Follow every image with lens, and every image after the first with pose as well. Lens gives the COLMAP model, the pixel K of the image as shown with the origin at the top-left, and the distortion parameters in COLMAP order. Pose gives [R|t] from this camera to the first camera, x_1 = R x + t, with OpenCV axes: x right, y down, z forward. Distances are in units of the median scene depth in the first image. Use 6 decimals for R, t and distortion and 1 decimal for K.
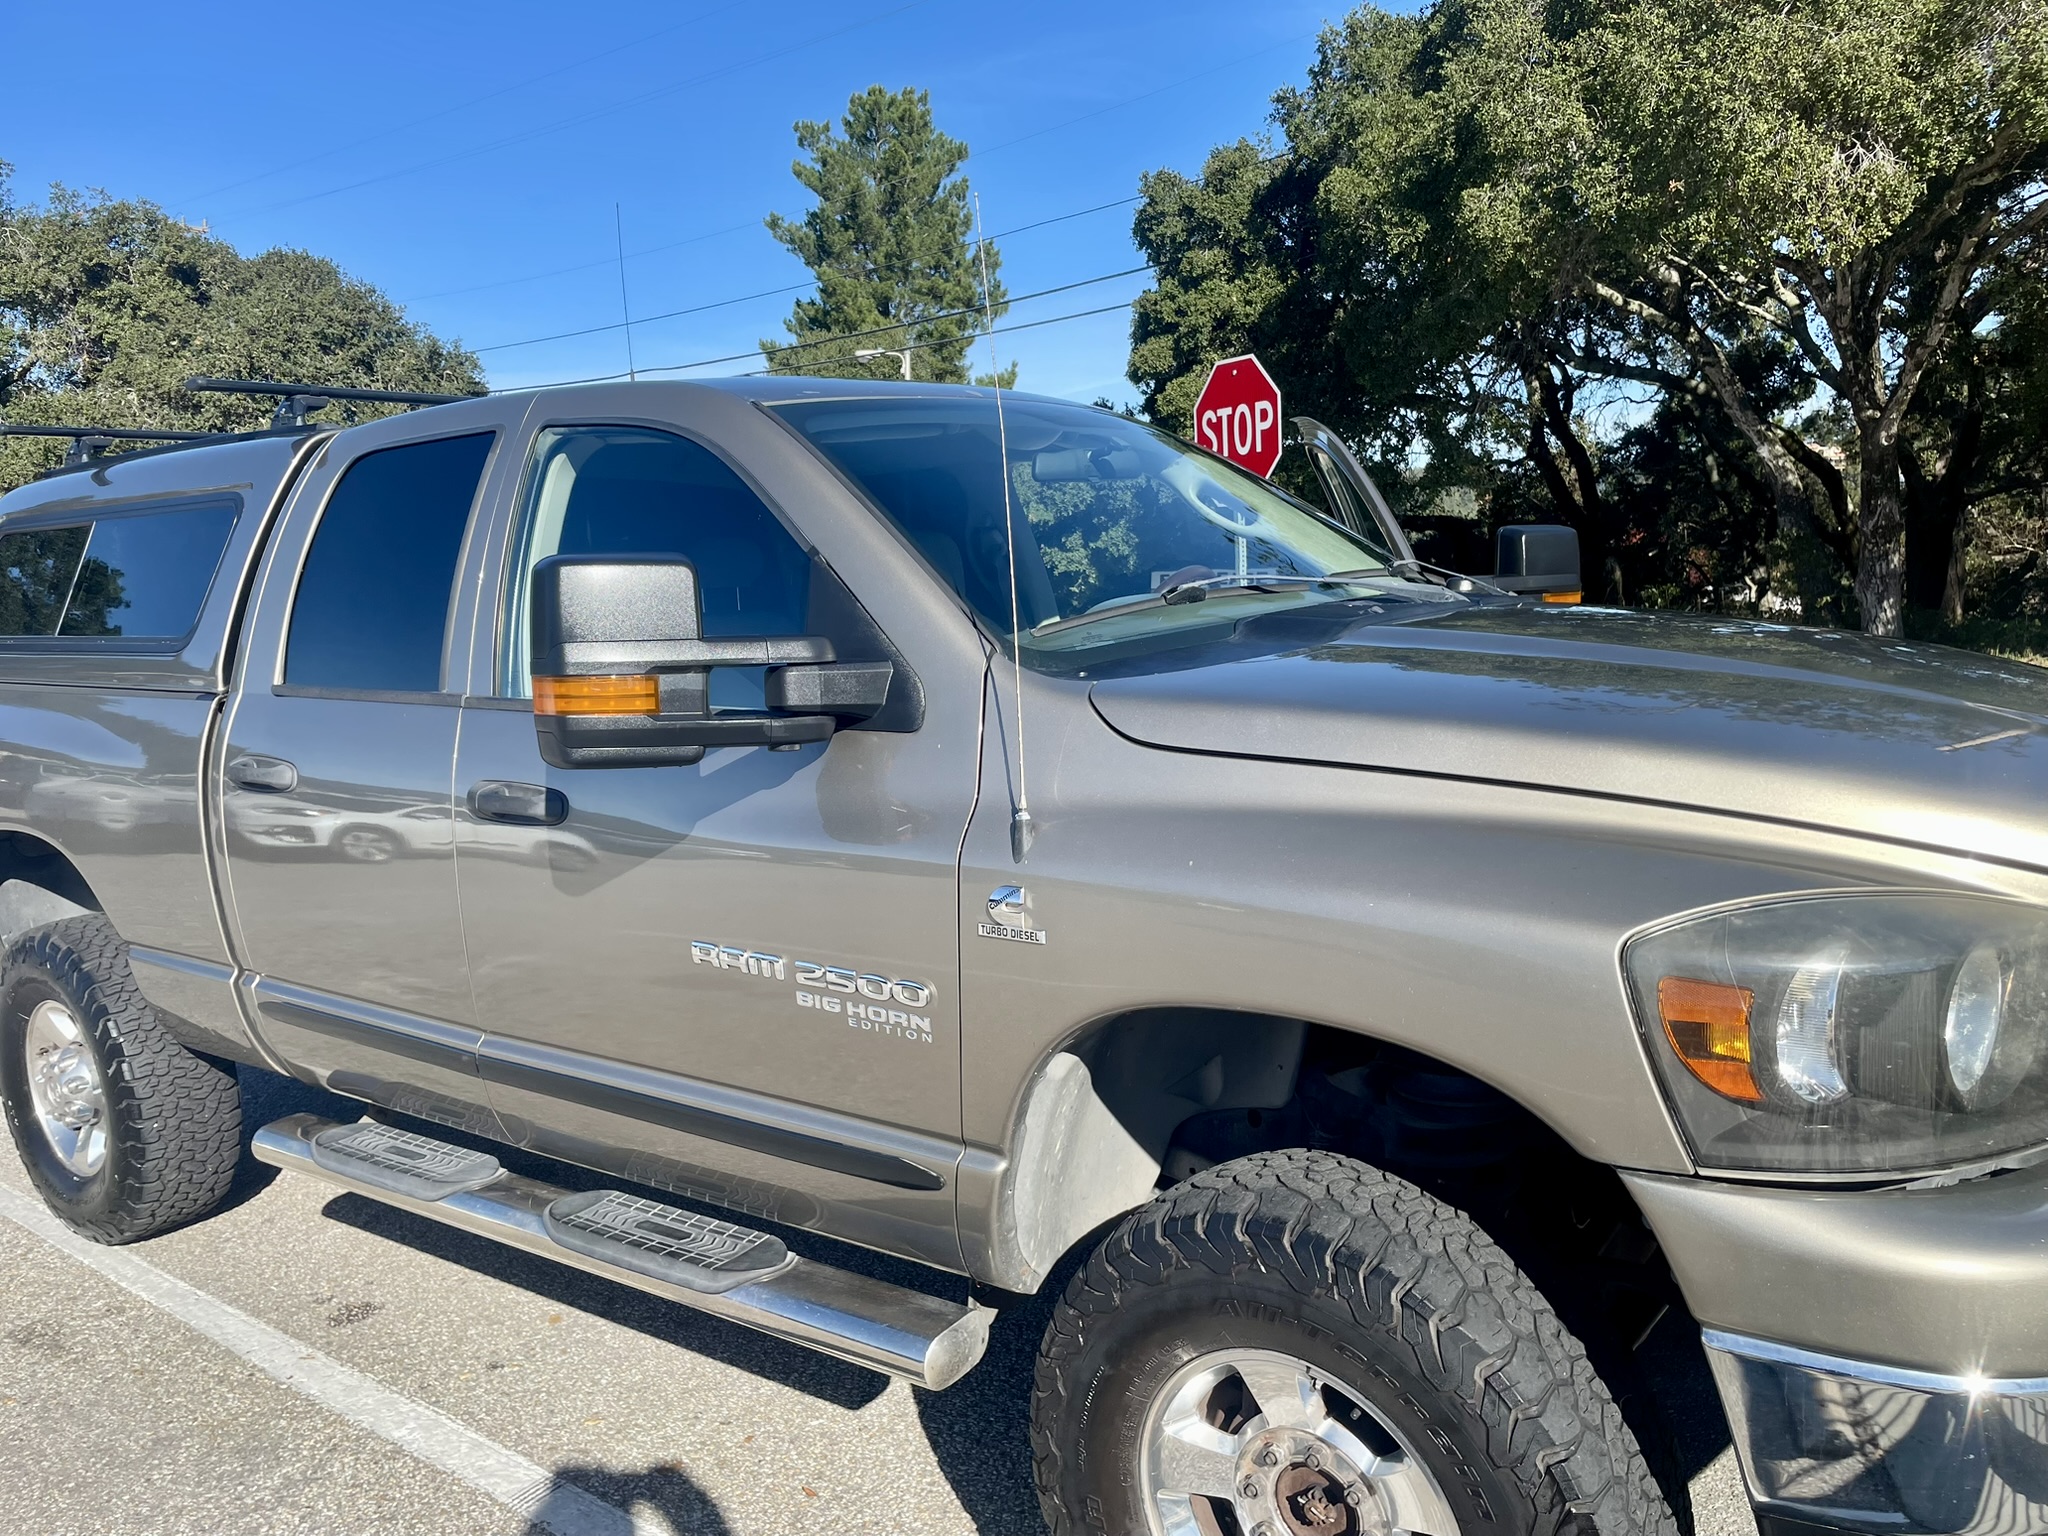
lens RADIAL K [[1554.2, 0, 1052.4], [0, 1554.2, 782.2], [0, 0, 1]] dist [0.073913, -0.106464]
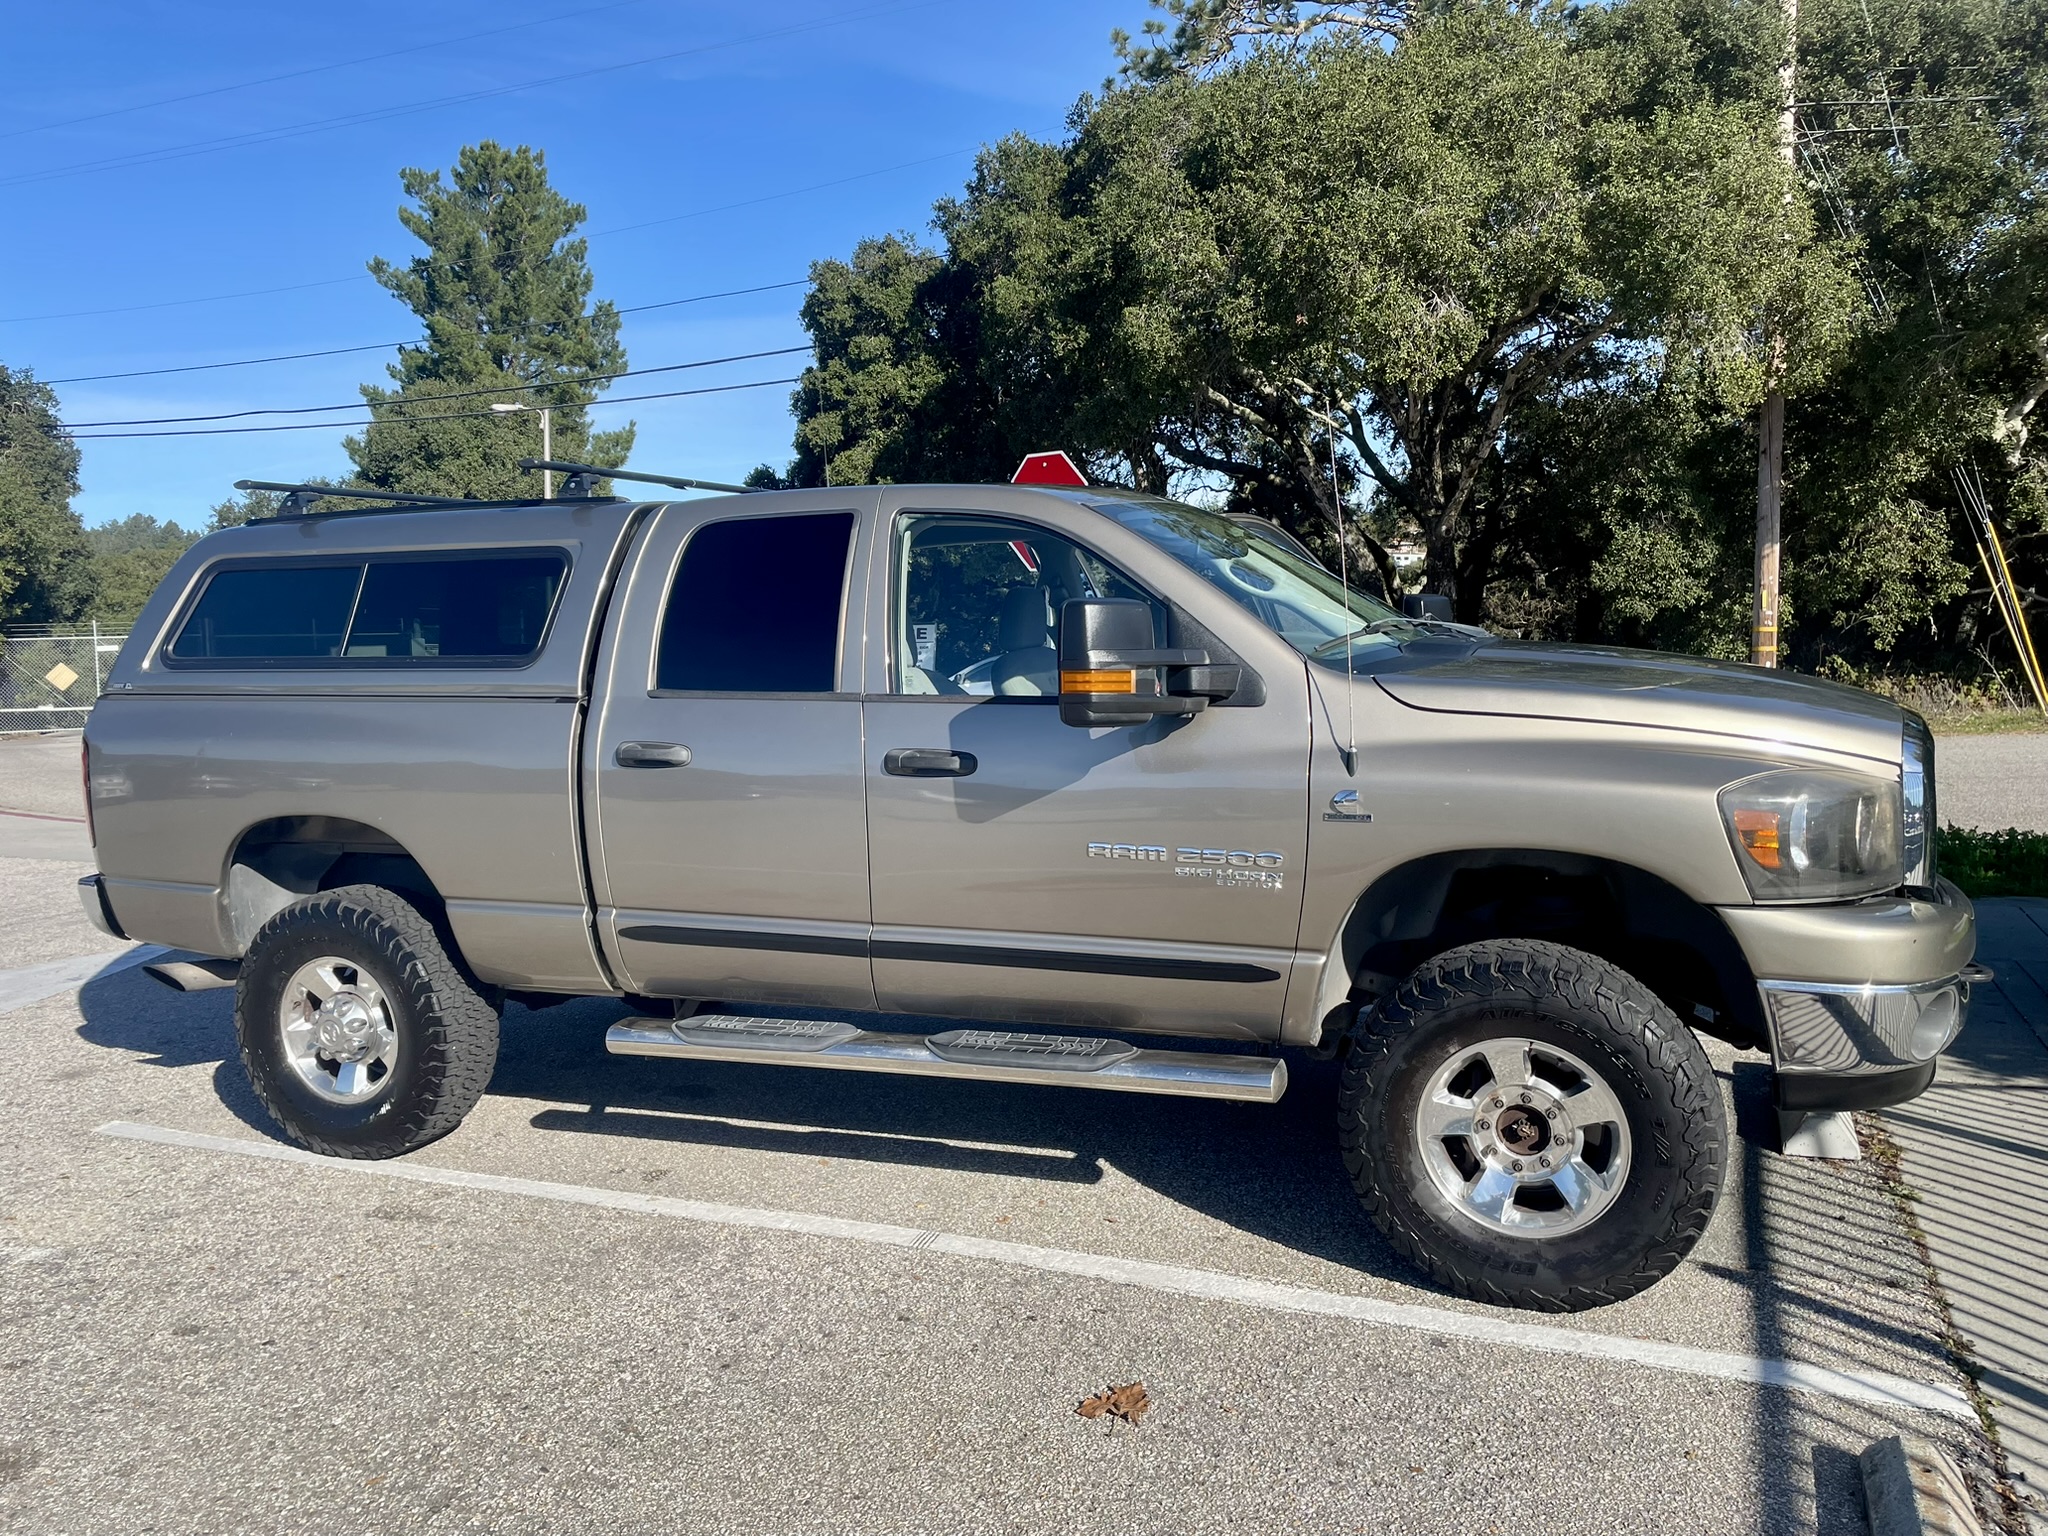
lens RADIAL K [[1566.8, 0, 1024.0], [0, 1566.8, 768.0], [0, 0, 1]] dist [0.093940, -0.152210]
pose [[0.964478, -0.005539, 0.264104, -0.096704], [0.018735, 0.998697, -0.047475, 0.013608], [-0.263497, 0.050736, 0.963325, -0.069984]]
